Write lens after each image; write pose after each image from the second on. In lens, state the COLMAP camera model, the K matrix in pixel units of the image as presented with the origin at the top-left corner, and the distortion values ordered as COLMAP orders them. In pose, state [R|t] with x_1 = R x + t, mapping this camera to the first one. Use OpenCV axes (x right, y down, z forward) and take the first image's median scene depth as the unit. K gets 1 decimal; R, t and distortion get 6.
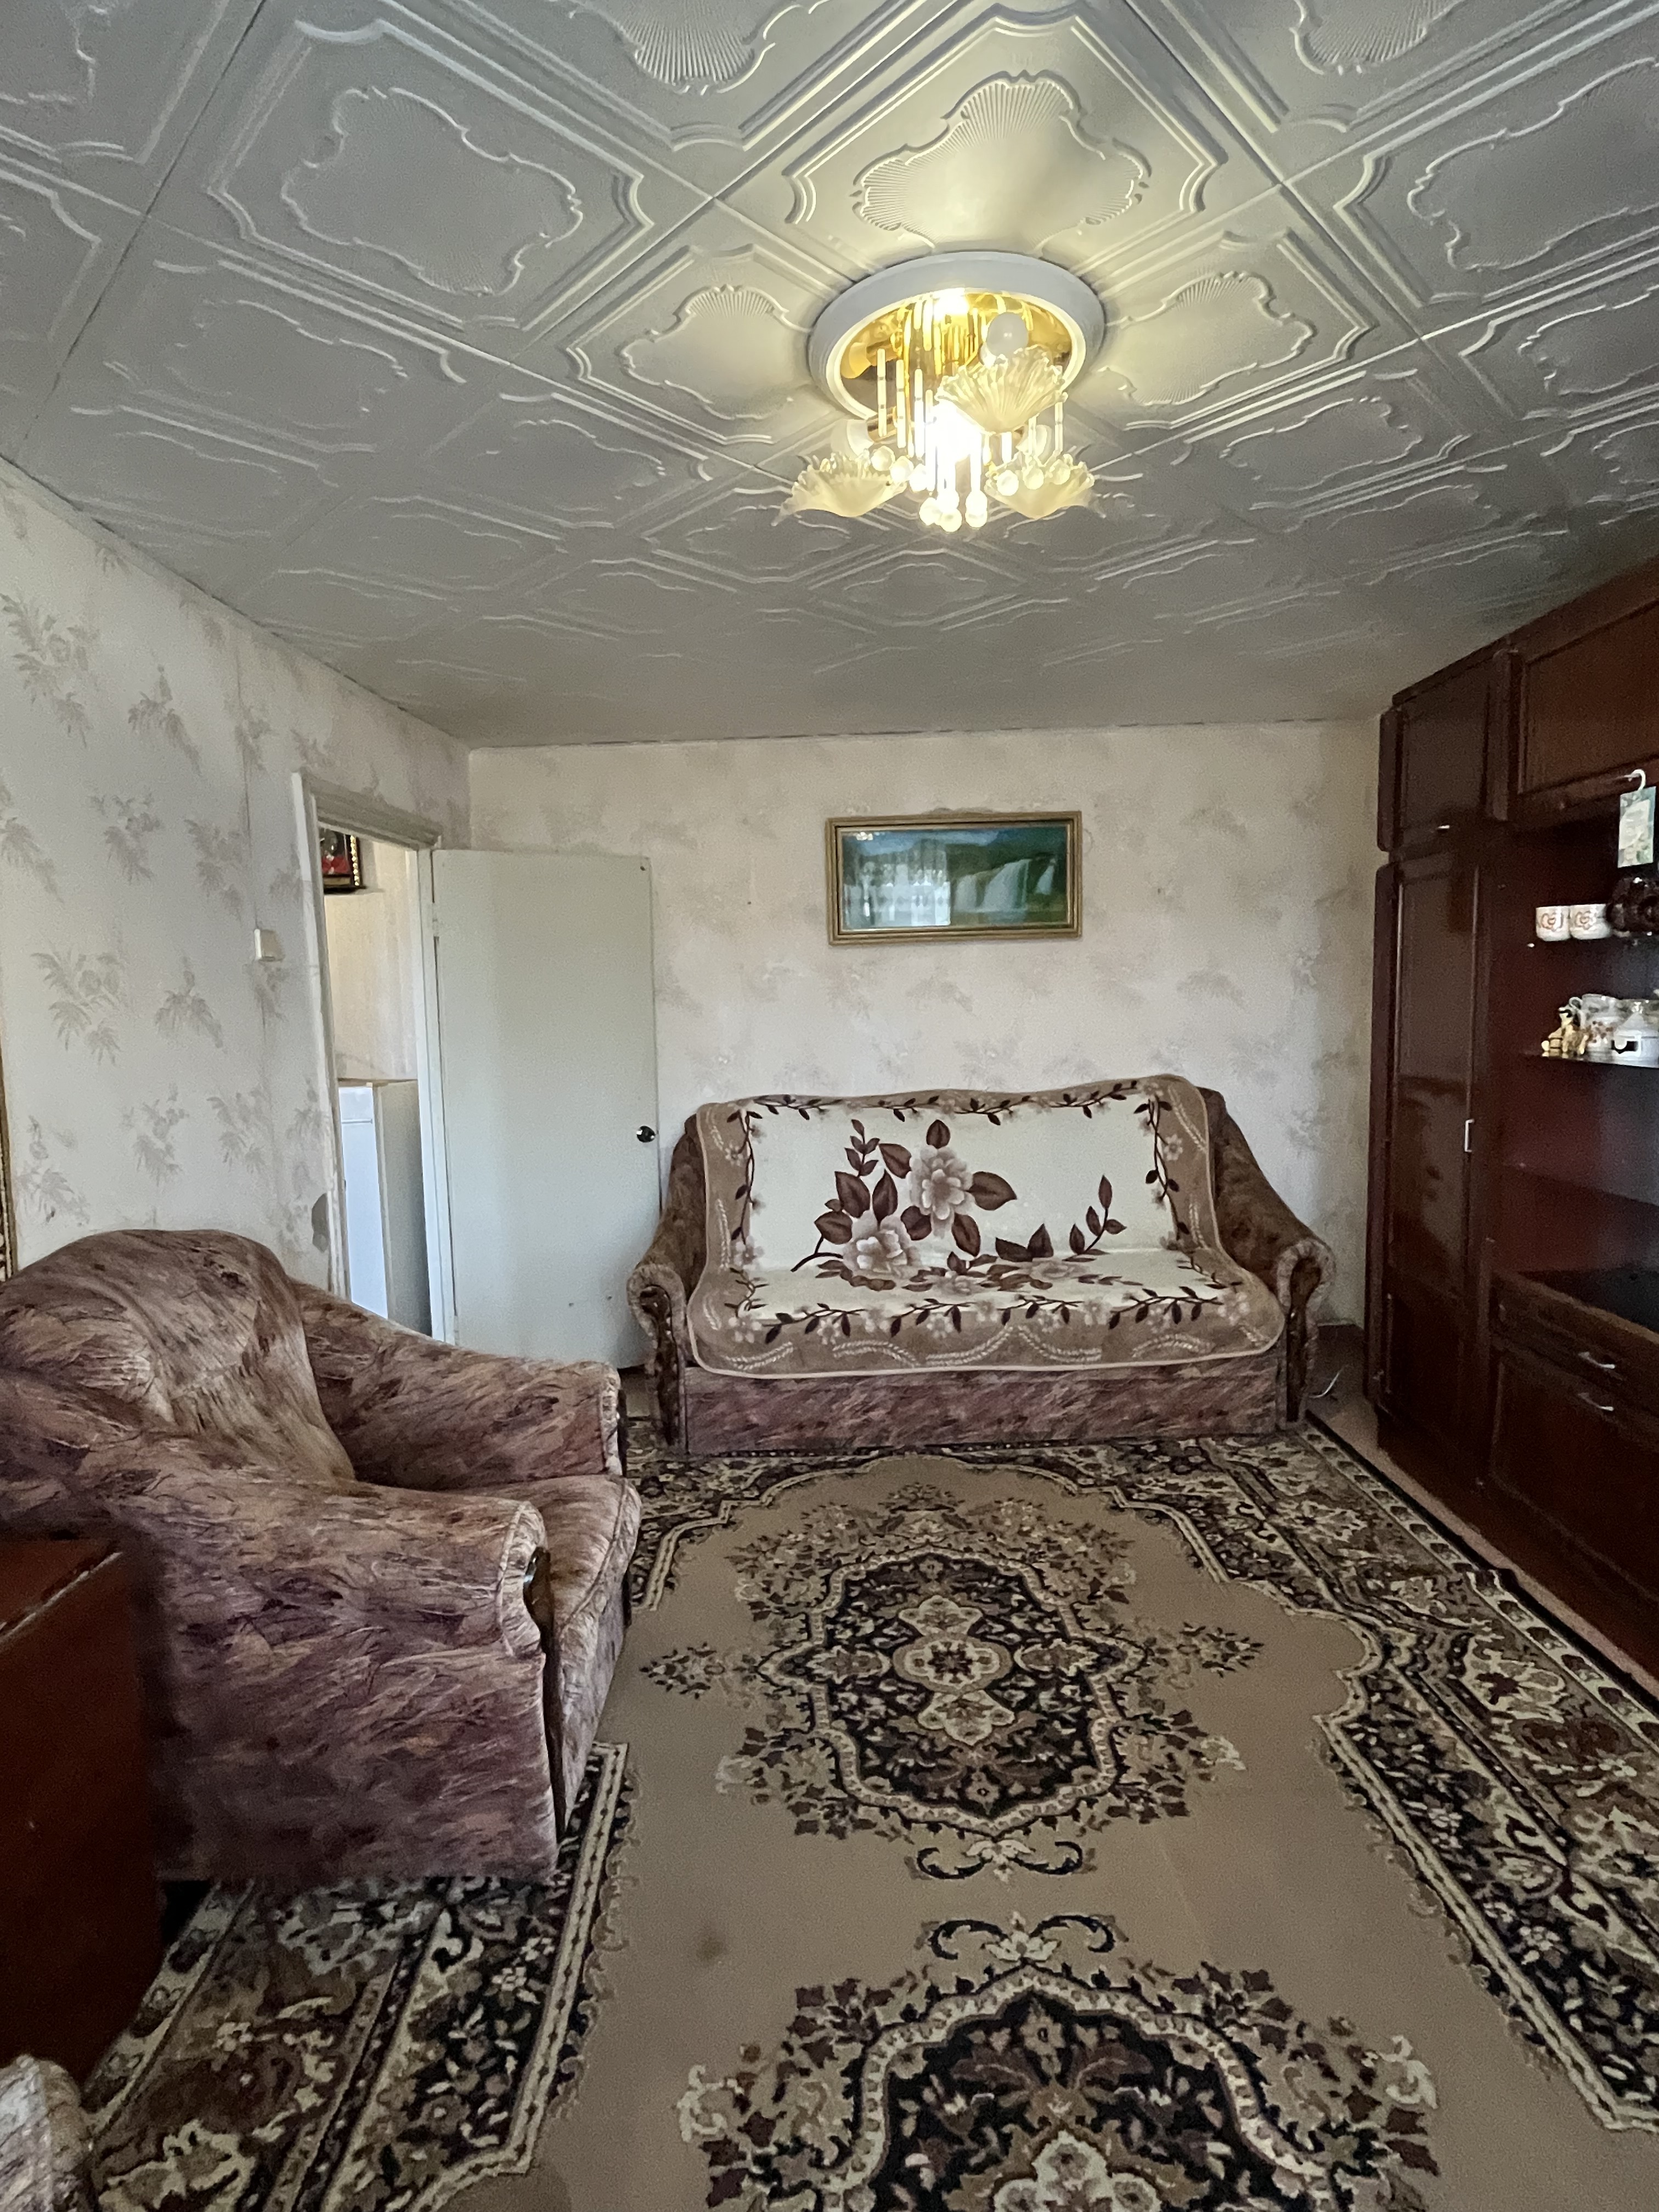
lens RADIAL K [[1132.1, 0, 835.3], [0, 1132.1, 1096.9], [0, 0, 1]] dist [-0.003580, -0.000963]
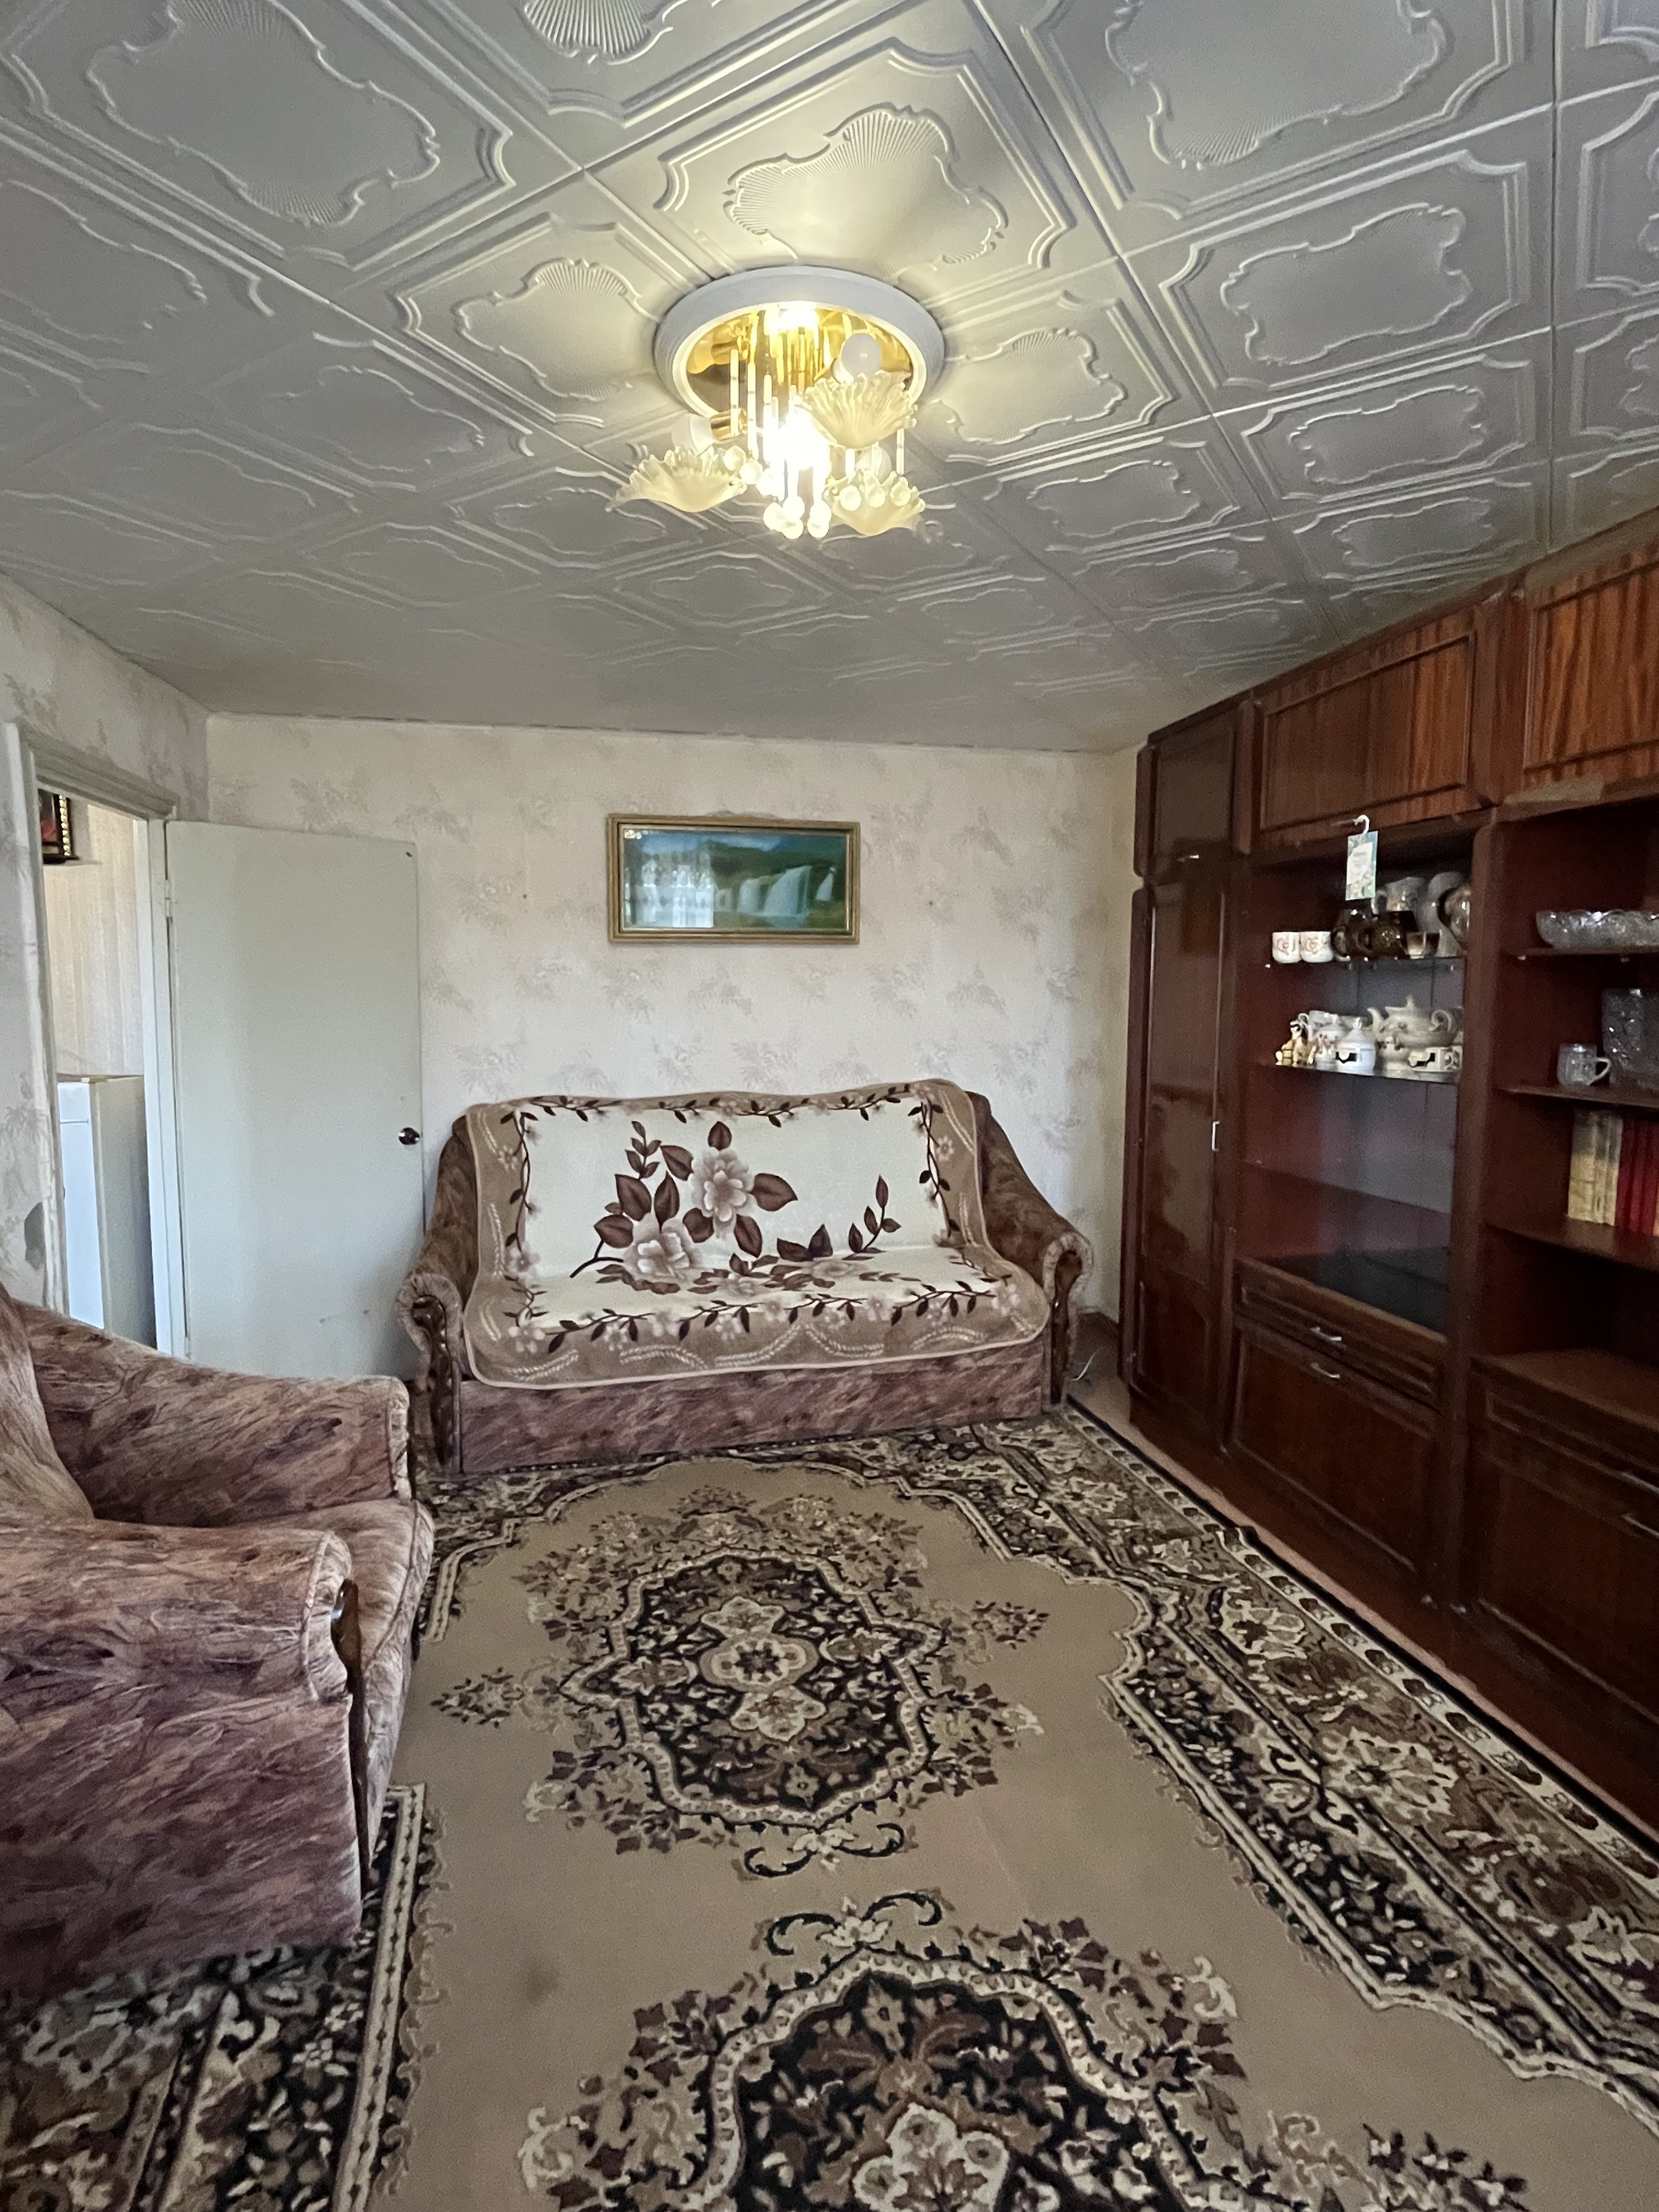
lens RADIAL K [[1132.1, 0, 835.3], [0, 1132.1, 1090.9], [0, 0, 1]] dist [-0.003580, -0.000963]
pose [[0.974204, 0.008510, 0.225510, -0.071665], [-0.006459, 0.999931, -0.009833, 0.004620], [-0.225578, 0.008122, 0.974191, 0.005740]]
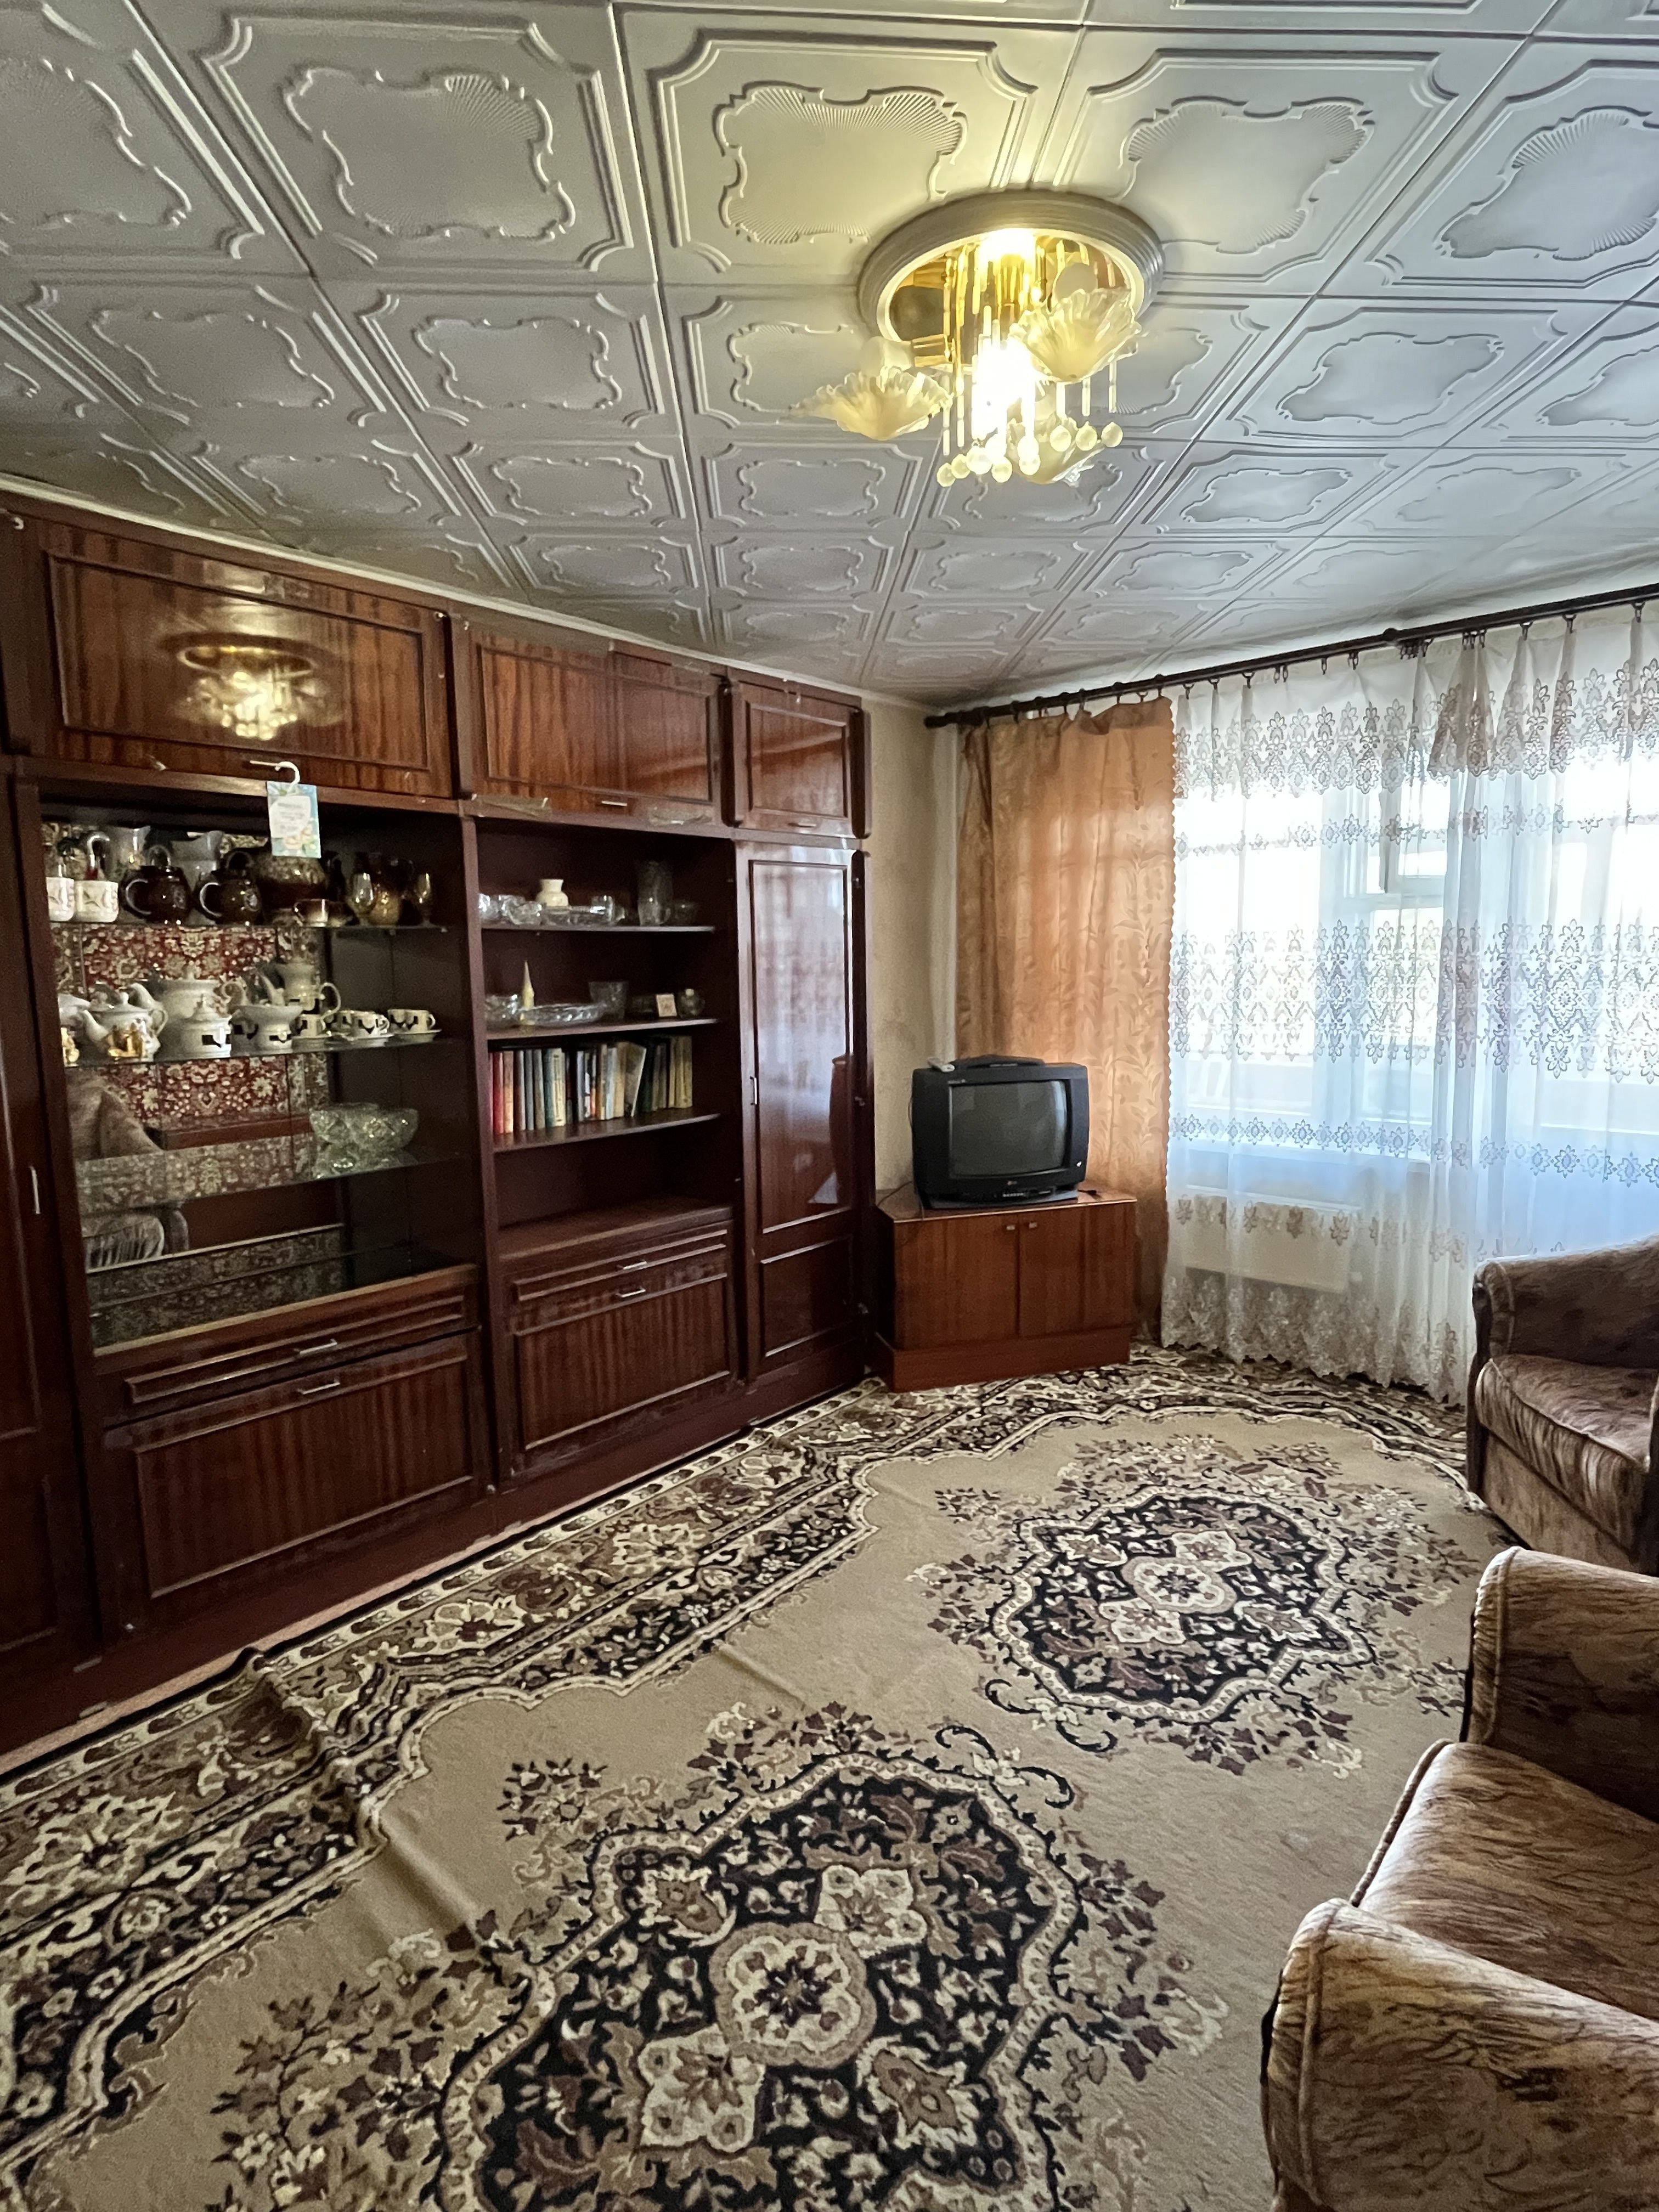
lens RADIAL K [[1132.1, 0, 828.9], [0, 1132.1, 1107.3], [0, 0, 1]] dist [-0.003580, -0.000963]
pose [[-0.739717, -0.054549, 0.670703, -0.376555], [0.096077, 0.977936, 0.185499, -0.137164], [-0.666024, 0.201656, -0.718156, 1.579748]]
